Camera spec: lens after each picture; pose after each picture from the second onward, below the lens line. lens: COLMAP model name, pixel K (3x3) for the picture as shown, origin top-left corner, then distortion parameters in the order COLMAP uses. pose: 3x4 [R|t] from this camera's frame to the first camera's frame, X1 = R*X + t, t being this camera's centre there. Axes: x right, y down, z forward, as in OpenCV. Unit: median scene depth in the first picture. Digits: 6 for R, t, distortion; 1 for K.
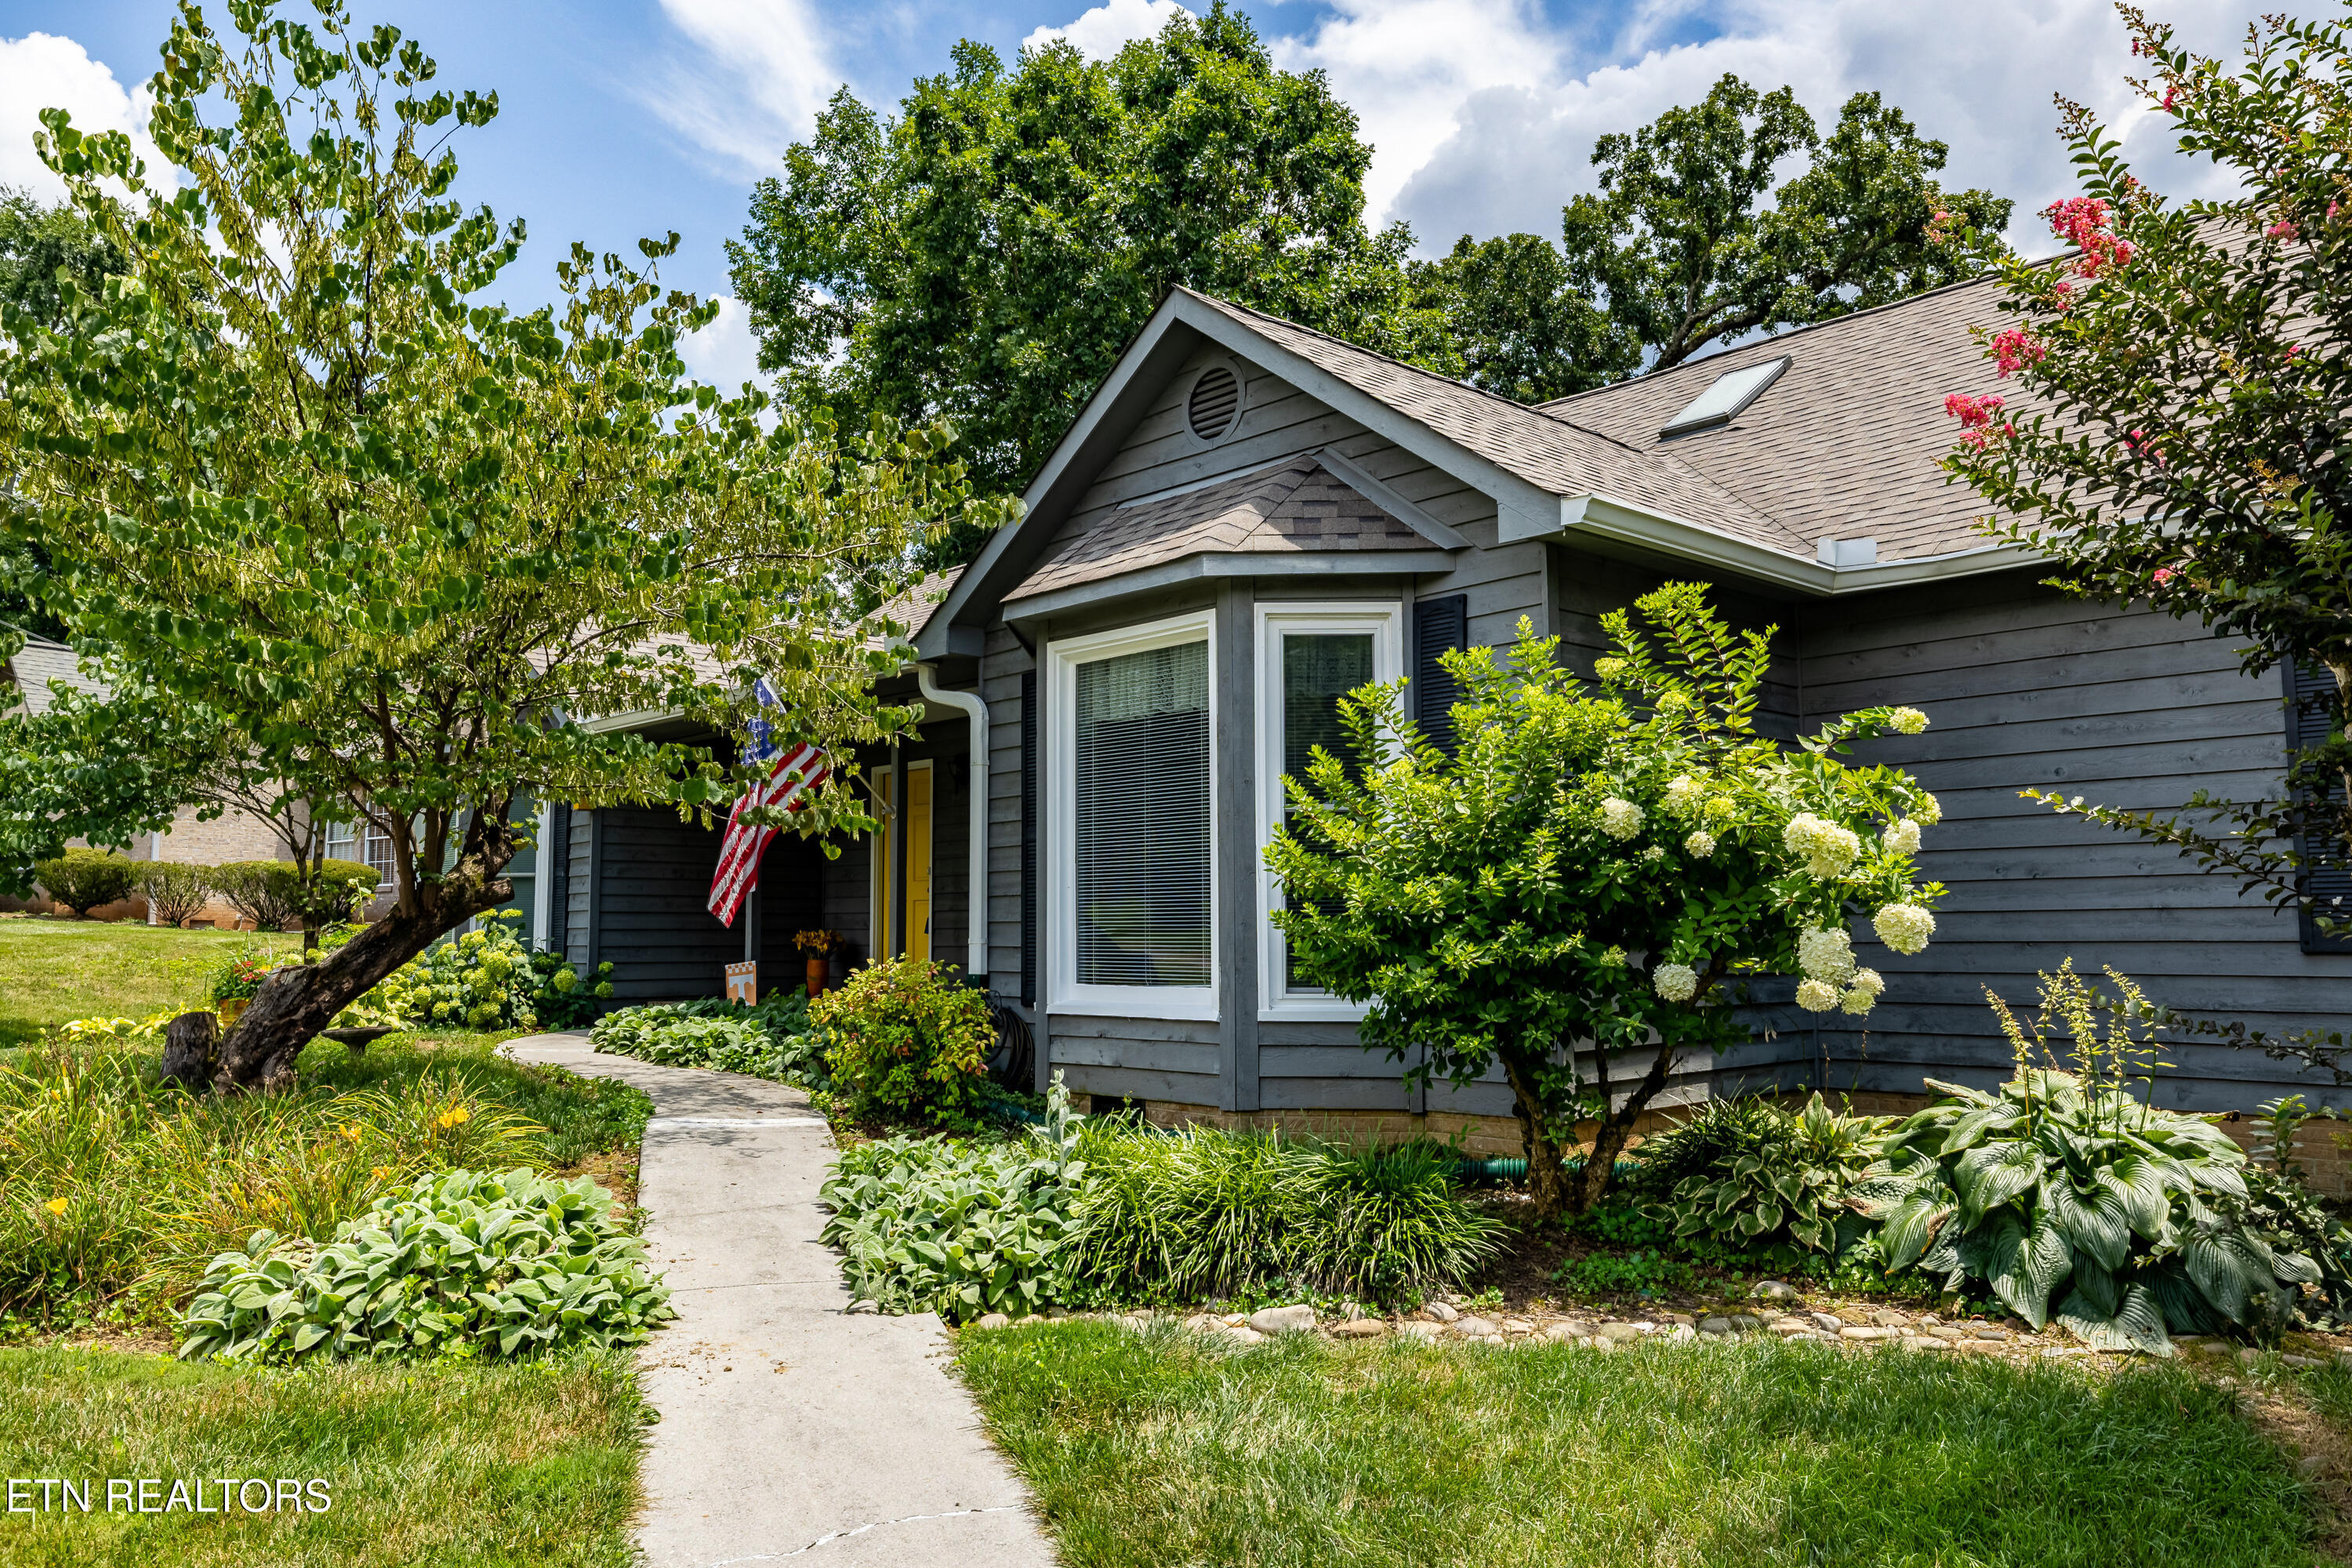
lens RADIAL K [[1683.4, 0, 1177.6], [0, 1683.4, 782.6], [0, 0, 1]] dist [-0.005137, 0.005564]
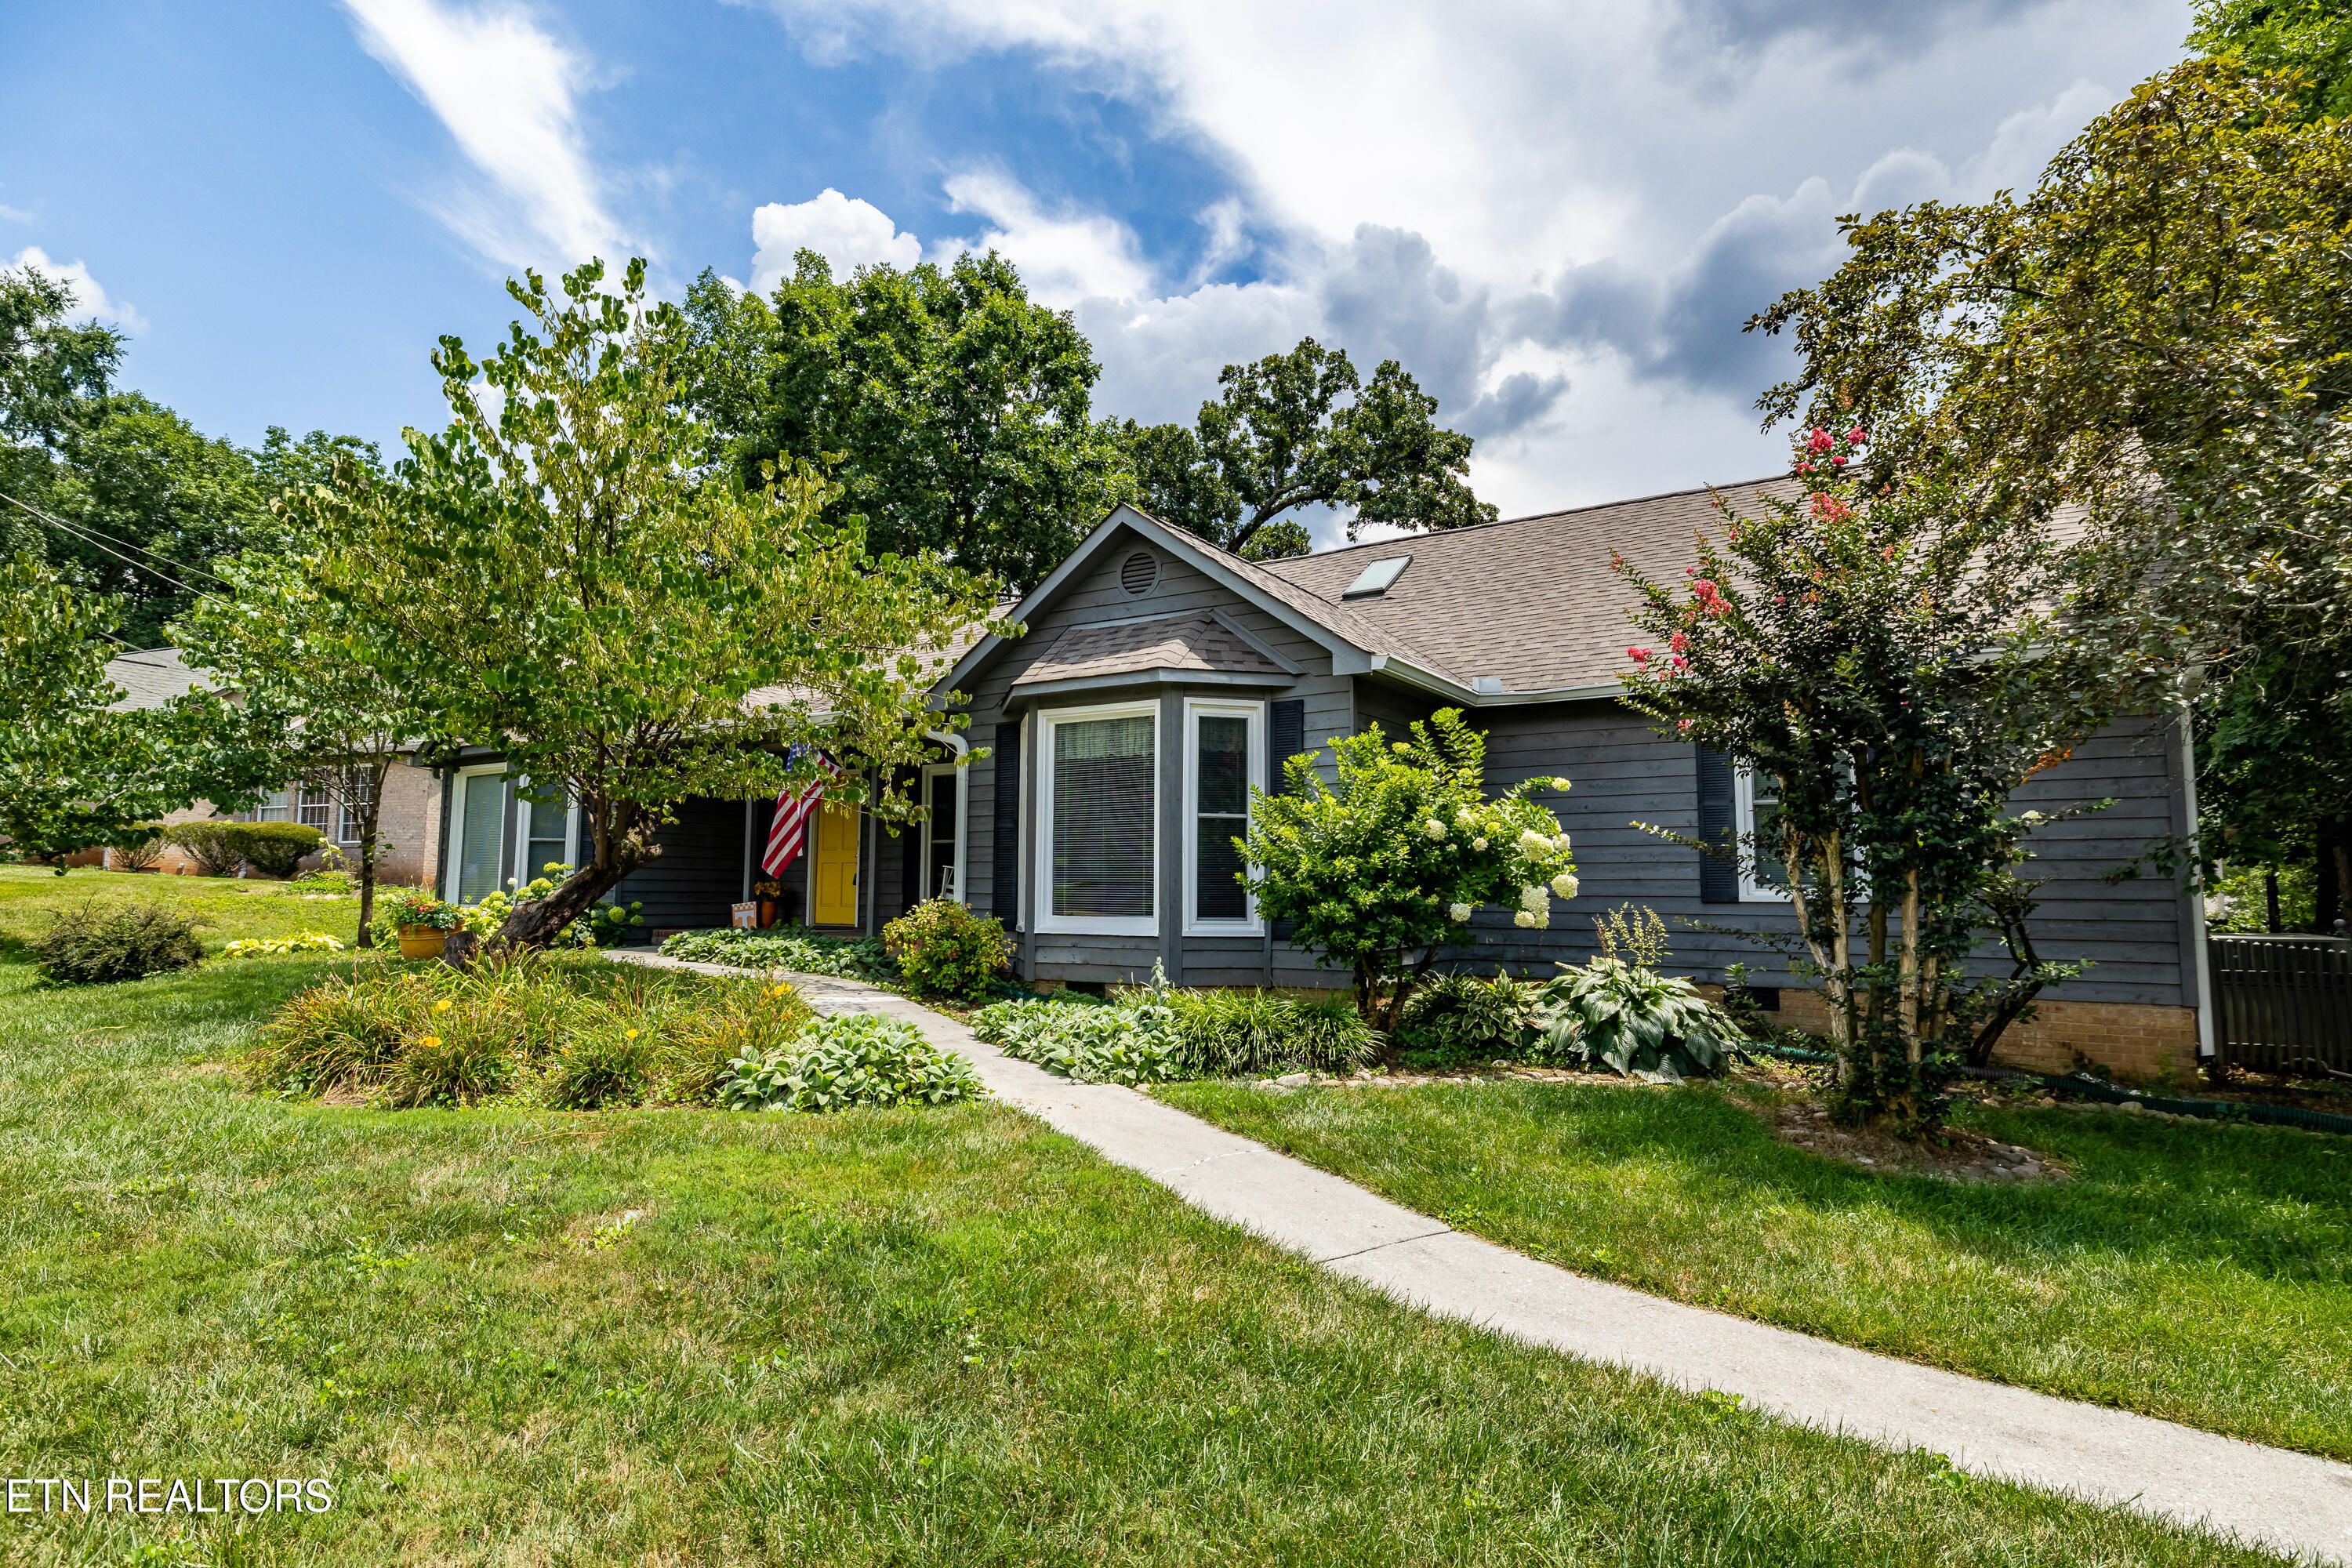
lens RADIAL K [[1202.3, 0, 1176.5], [0, 1202.3, 783.3], [0, 0, 1]] dist [-0.002056, -0.001374]
pose [[0.966967, 0.034055, 0.252616, -0.273869], [-0.034157, 0.999409, -0.003981, -0.012342], [-0.252602, -0.004779, 0.967558, -0.206075]]
